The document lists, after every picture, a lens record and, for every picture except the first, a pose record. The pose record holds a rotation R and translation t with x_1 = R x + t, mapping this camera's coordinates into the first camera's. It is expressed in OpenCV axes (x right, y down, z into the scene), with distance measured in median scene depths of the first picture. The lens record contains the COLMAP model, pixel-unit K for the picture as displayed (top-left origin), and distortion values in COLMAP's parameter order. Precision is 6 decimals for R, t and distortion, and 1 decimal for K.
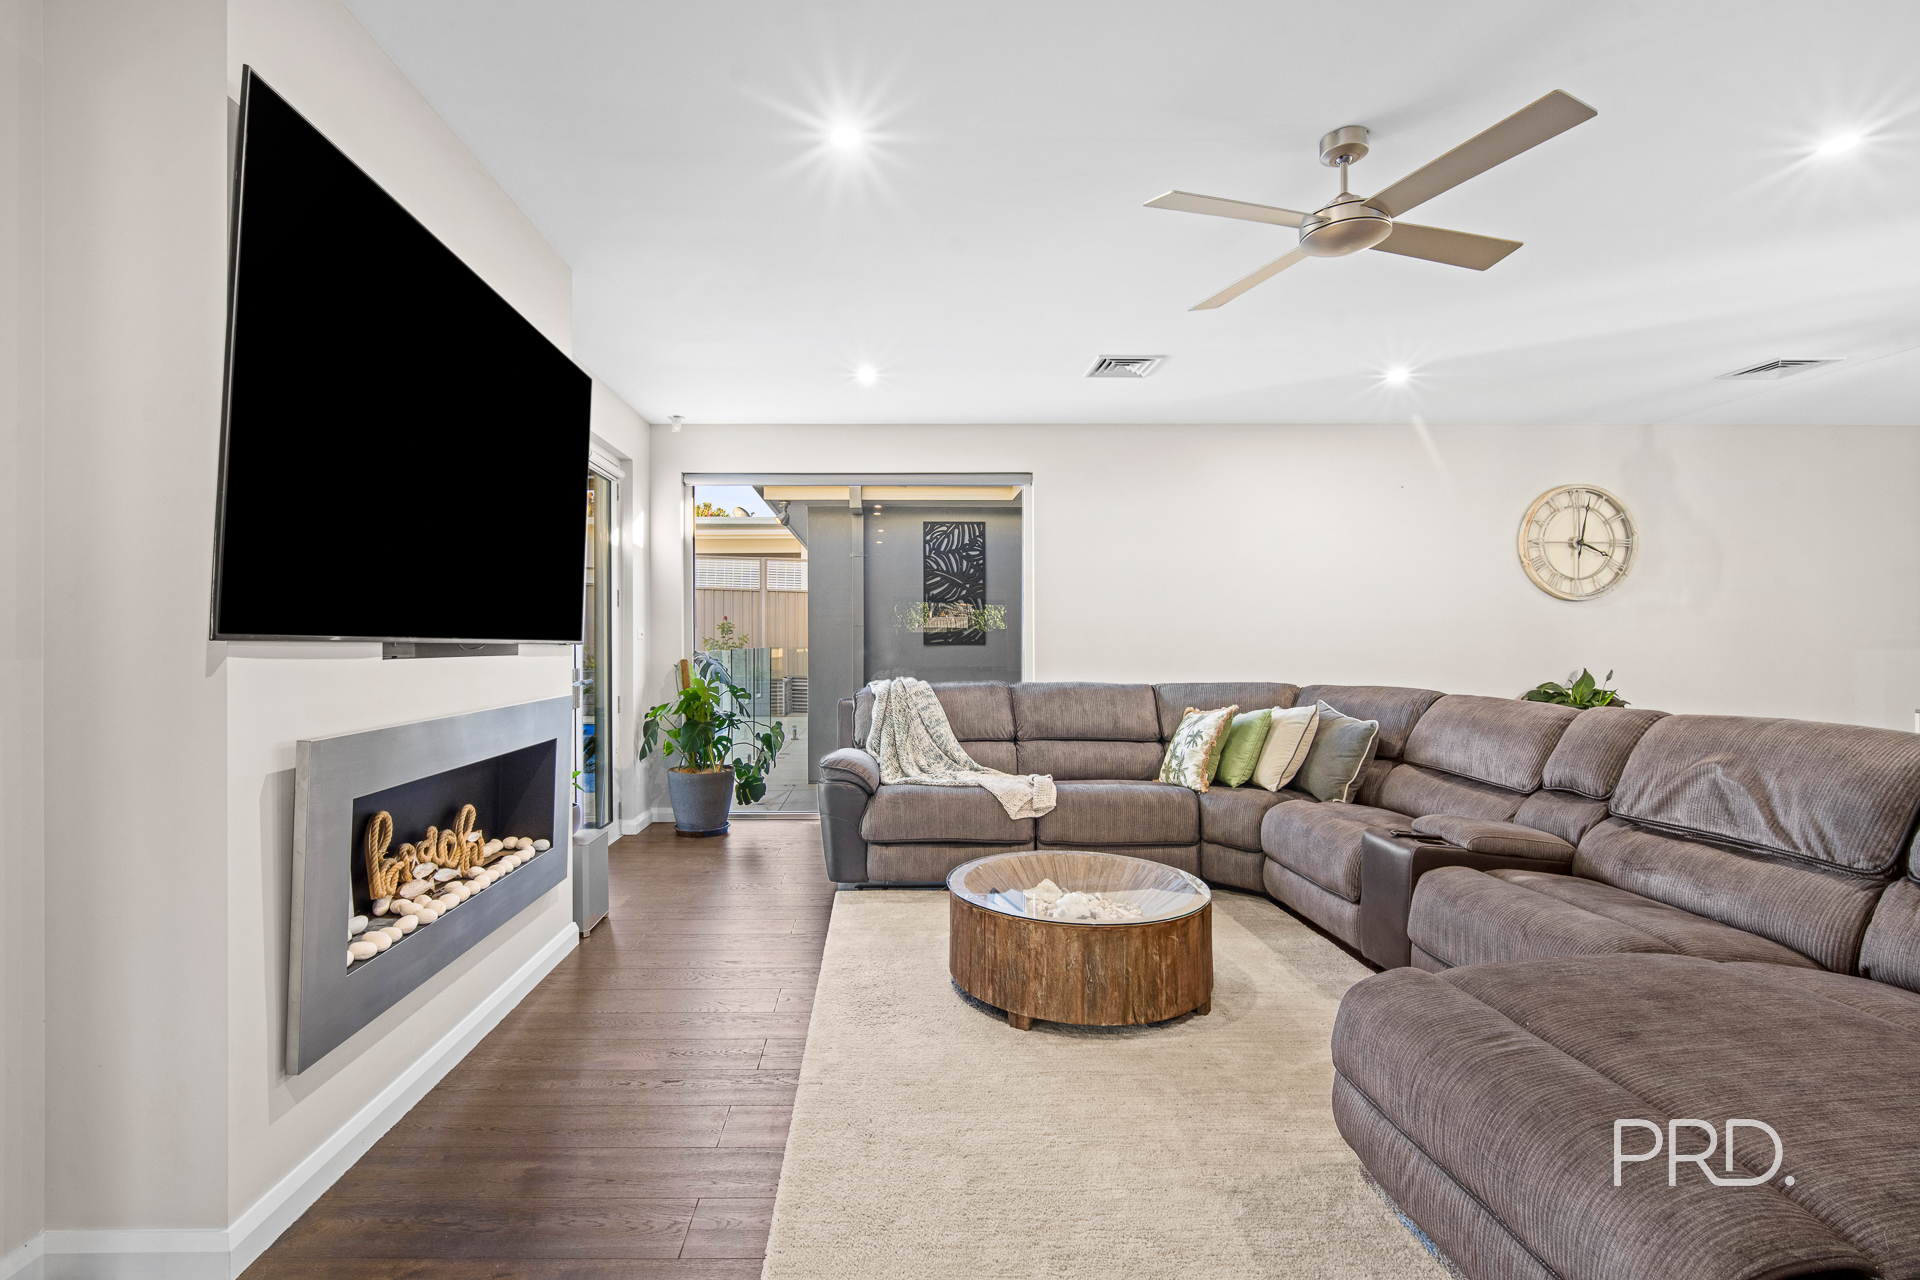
lens RADIAL K [[853.9, 0, 969.6], [0, 853.9, 634.5], [0, 0, 1]] dist [-0.008599, 0.001676]
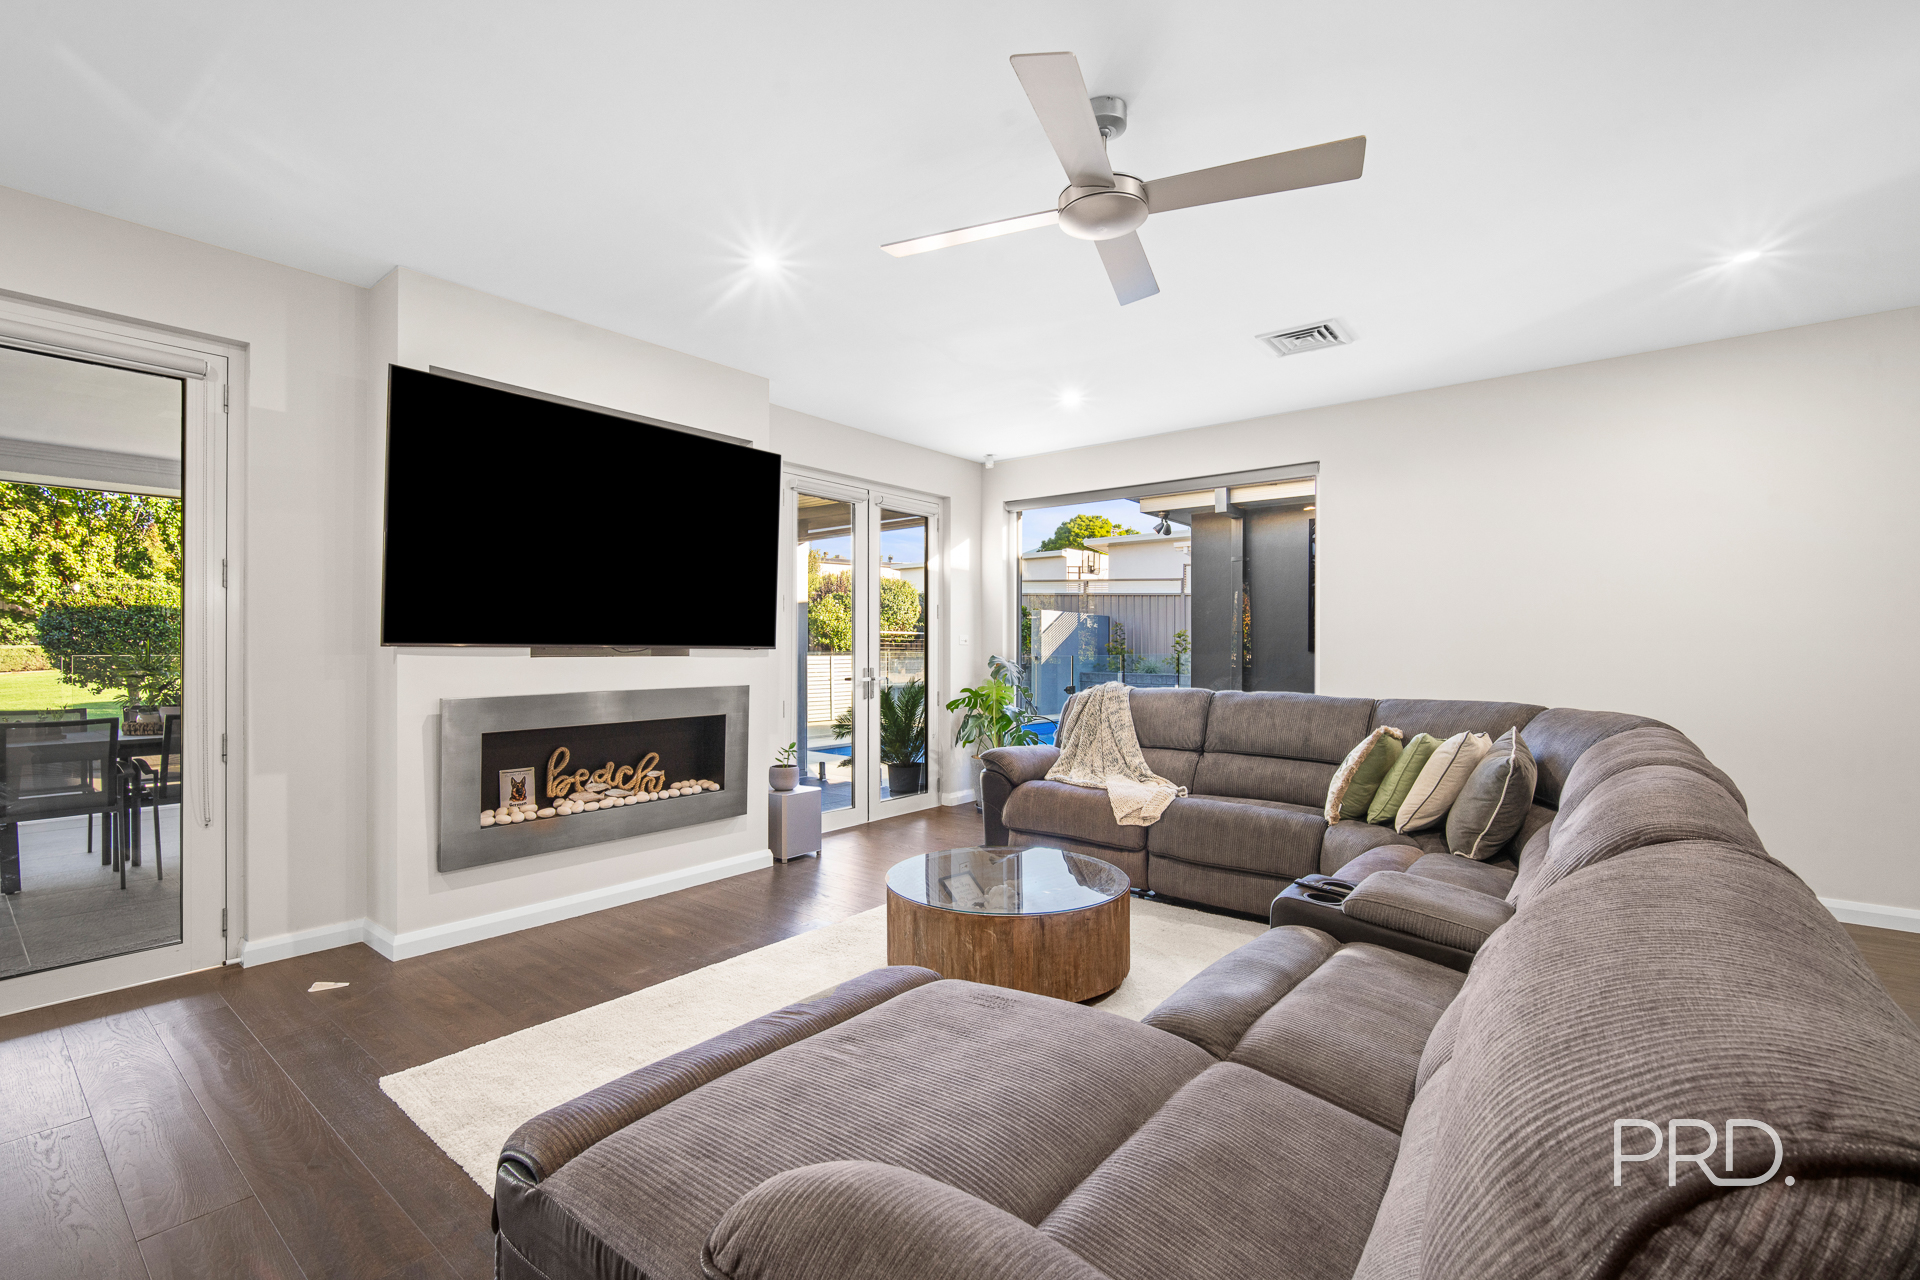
lens RADIAL K [[853.9, 0, 975.5], [0, 853.9, 645.4], [0, 0, 1]] dist [-0.008599, 0.001676]
pose [[0.776311, 0.002810, -0.630344, 0.546638], [0.002061, 0.999973, 0.006996, -0.002932], [0.630347, -0.006730, 0.776285, 0.108685]]
